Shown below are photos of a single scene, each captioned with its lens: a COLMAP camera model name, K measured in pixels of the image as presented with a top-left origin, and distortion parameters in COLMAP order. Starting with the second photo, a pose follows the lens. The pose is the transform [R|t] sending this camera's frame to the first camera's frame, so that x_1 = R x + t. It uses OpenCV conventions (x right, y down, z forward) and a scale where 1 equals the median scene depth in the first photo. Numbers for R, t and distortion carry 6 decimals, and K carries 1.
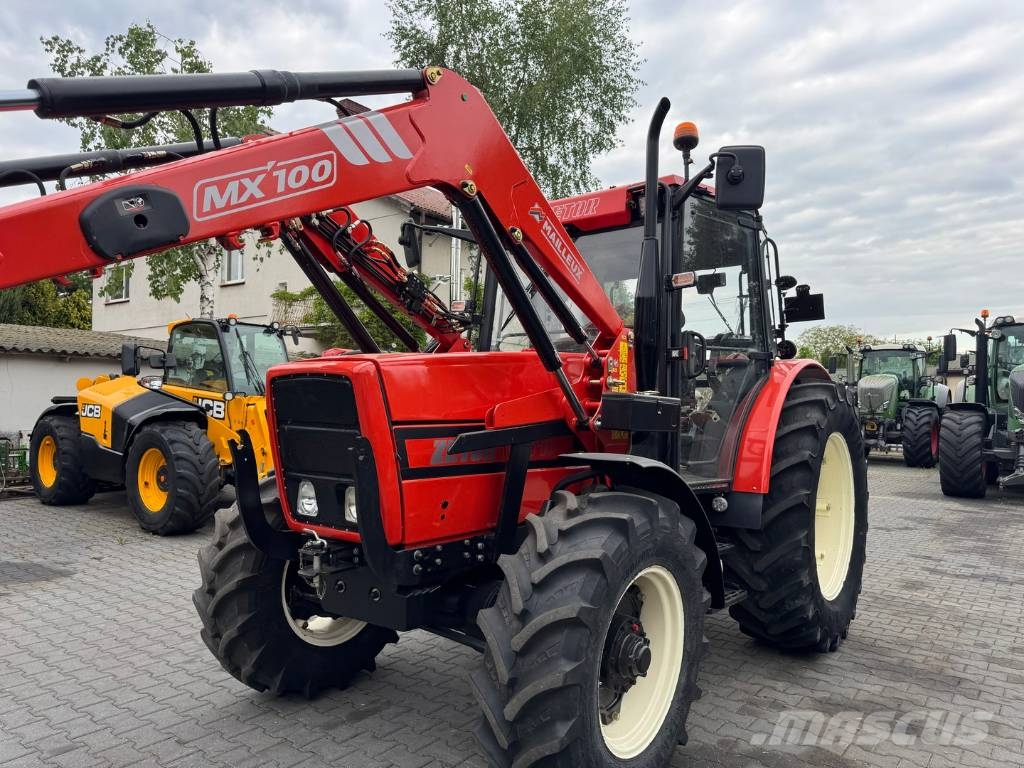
lens RADIAL K [[723.5, 0, 509.4], [0, 723.5, 391.7], [0, 0, 1]] dist [0.039436, -0.051932]
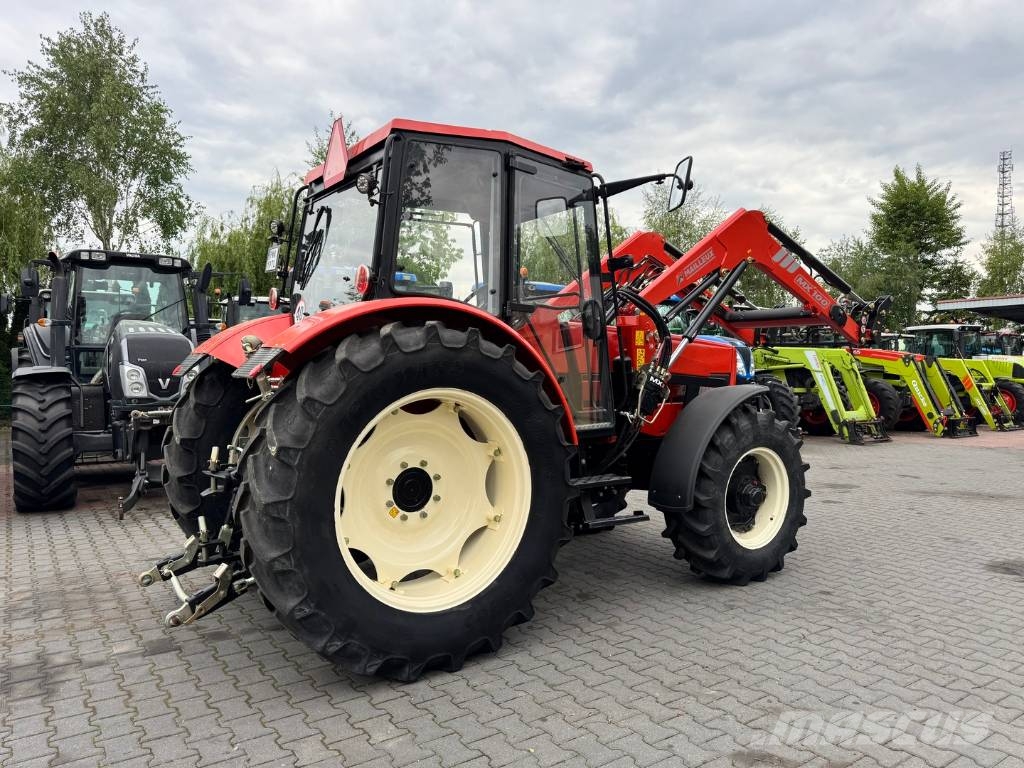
lens RADIAL K [[729.8, 0, 506.7], [0, 729.8, 386.8], [0, 0, 1]] dist [0.004109, -0.005496]
pose [[-0.950349, -0.026495, 0.310056, -0.254554], [-0.023271, 0.999630, 0.014093, 0.045210], [-0.310314, 0.006178, -0.950614, 2.227436]]
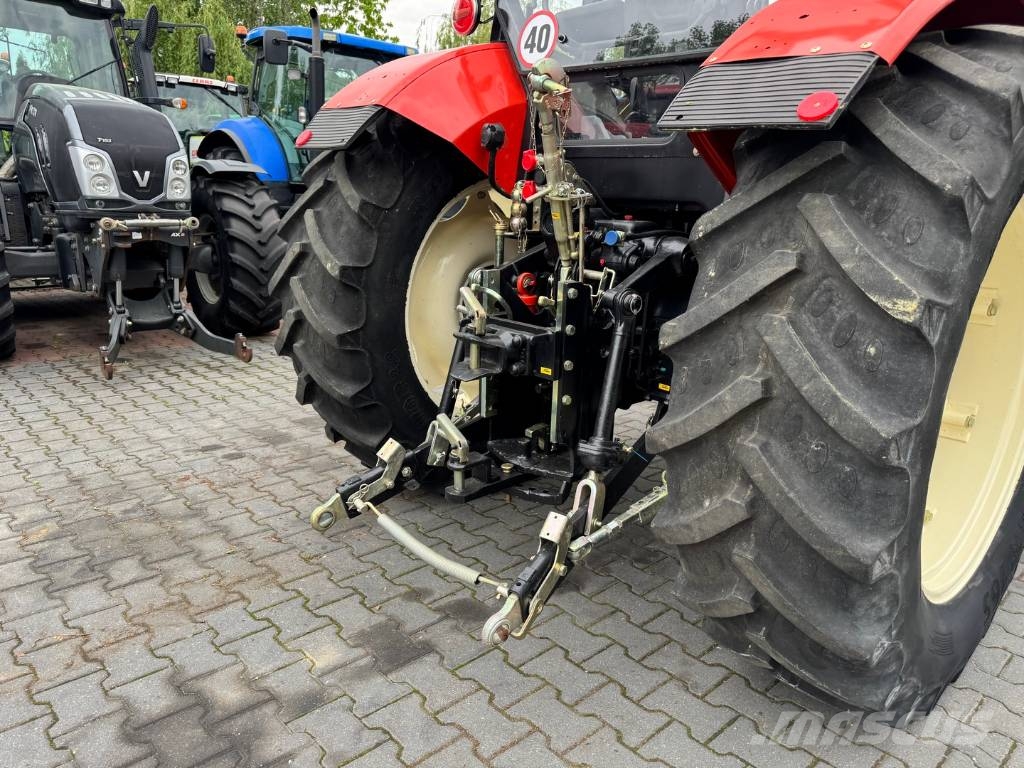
lens RADIAL K [[726.0, 0, 512.9], [0, 726.0, 394.1], [0, 0, 1]] dist [0.058422, -0.083762]
pose [[-0.985209, -0.096325, 0.141724, 0.301861], [-0.059255, 0.967538, 0.245683, 0.094093], [-0.160788, 0.233651, -0.958934, 1.925765]]
